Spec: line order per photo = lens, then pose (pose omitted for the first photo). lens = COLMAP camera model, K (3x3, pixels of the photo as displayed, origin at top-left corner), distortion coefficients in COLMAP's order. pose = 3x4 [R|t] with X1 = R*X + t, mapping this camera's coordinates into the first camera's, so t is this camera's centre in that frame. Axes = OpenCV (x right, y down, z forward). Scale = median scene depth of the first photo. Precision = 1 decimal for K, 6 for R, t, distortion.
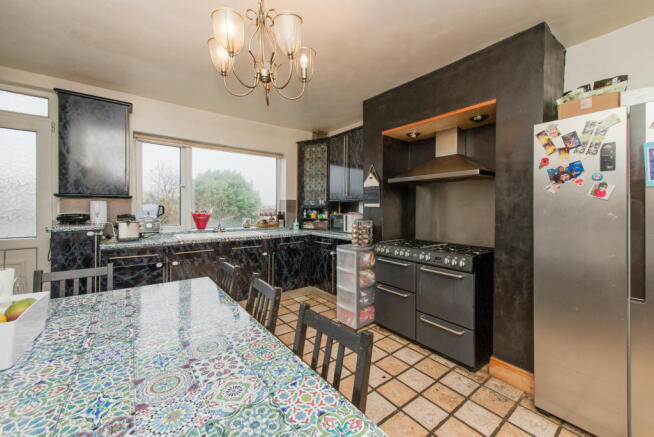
lens RADIAL K [[260.9, 0, 331.2], [0, 260.9, 208.9], [0, 0, 1]] dist [0.009269, -0.000069]
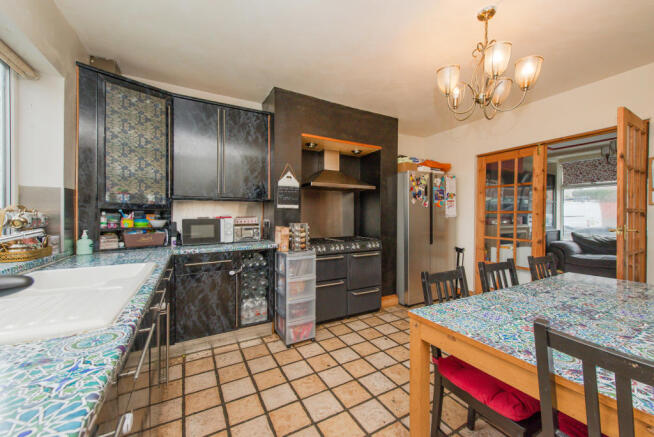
lens RADIAL K [[260.9, 0, 329.0], [0, 260.9, 215.8], [0, 0, 1]] dist [0.009269, -0.000069]
pose [[0.150683, -0.006172, 0.988563, -0.873657], [0.005451, 0.999970, 0.005412, 0.017089], [-0.988567, 0.004574, 0.150712, 0.842429]]
